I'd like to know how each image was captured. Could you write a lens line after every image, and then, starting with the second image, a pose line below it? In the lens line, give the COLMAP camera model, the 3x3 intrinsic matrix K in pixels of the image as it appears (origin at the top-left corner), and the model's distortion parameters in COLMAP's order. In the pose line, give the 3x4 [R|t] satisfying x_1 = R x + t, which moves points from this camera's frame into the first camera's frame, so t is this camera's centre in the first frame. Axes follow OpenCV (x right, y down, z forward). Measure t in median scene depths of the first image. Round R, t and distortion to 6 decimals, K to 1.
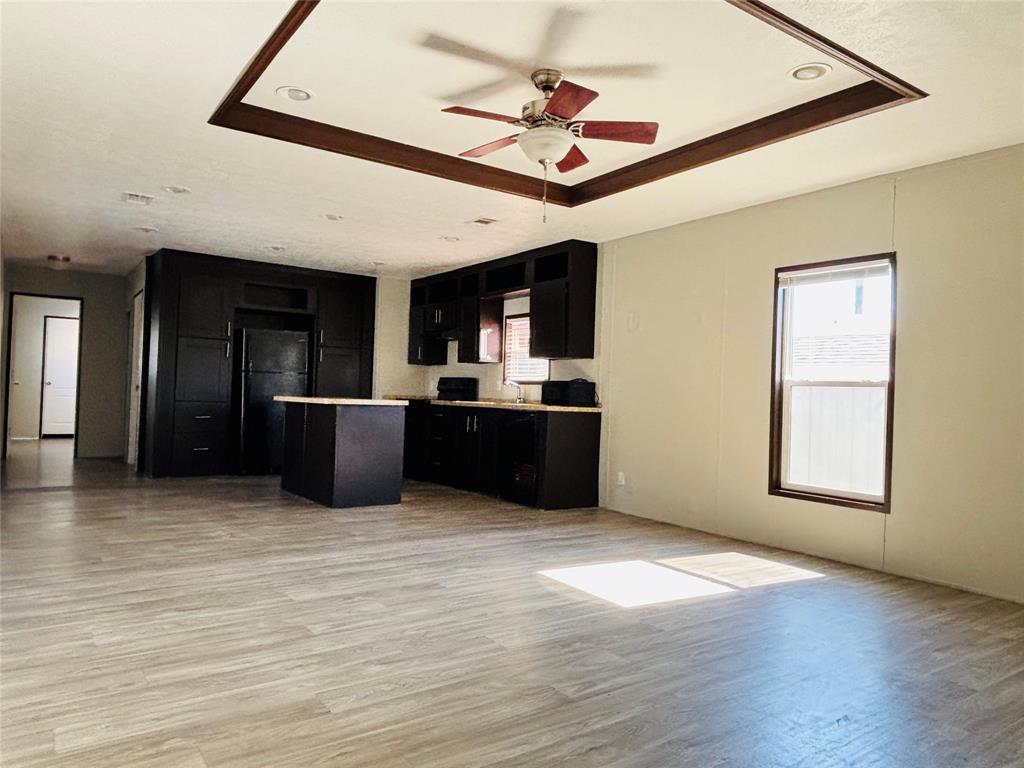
lens RADIAL K [[698.3, 0, 524.9], [0, 698.3, 384.9], [0, 0, 1]] dist [0.019323, -0.041171]
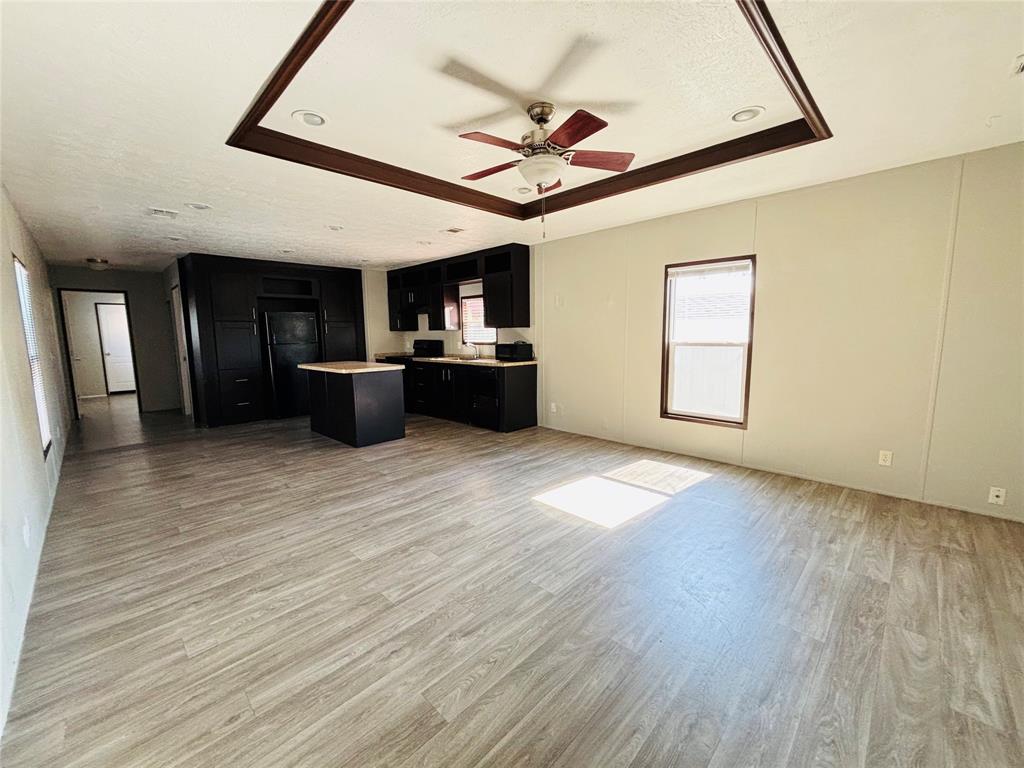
lens RADIAL K [[414.3, 0, 517.0], [0, 414.3, 382.9], [0, 0, 1]] dist [-0.000727, 0.001819]
pose [[0.983942, -0.065367, 0.166086, -0.104863], [0.042004, 0.989192, 0.140479, -0.058973], [-0.173473, -0.131247, 0.976054, 0.183332]]
